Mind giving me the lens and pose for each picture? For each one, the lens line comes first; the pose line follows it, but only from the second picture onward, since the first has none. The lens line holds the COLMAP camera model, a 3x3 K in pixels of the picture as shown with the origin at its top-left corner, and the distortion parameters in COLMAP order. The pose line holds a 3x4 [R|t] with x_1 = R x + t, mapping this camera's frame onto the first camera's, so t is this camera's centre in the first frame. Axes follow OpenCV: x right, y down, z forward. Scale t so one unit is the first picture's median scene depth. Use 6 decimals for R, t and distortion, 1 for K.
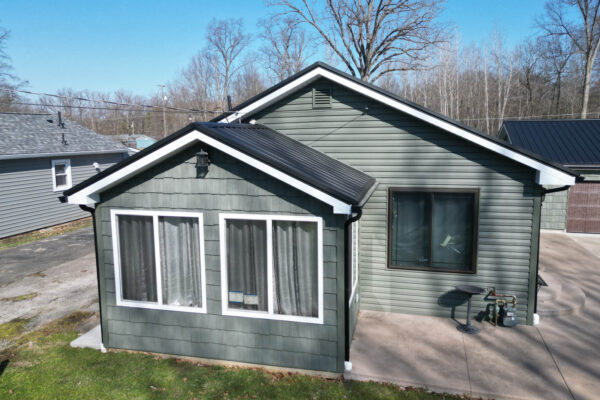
lens RADIAL K [[430.5, 0, 300.0], [0, 430.5, 200.0], [0, 0, 1]] dist [0.077101, -0.072393]
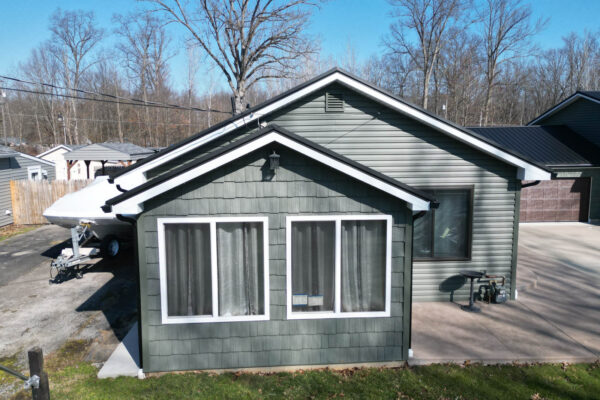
lens RADIAL K [[430.5, 0, 300.0], [0, 430.5, 200.0], [0, 0, 1]] dist [0.077101, -0.072393]
pose [[0.954973, -0.036767, 0.294406, -0.391904], [0.039879, 0.999194, -0.004571, -0.000504], [-0.294000, 0.016106, 0.955670, 0.043366]]
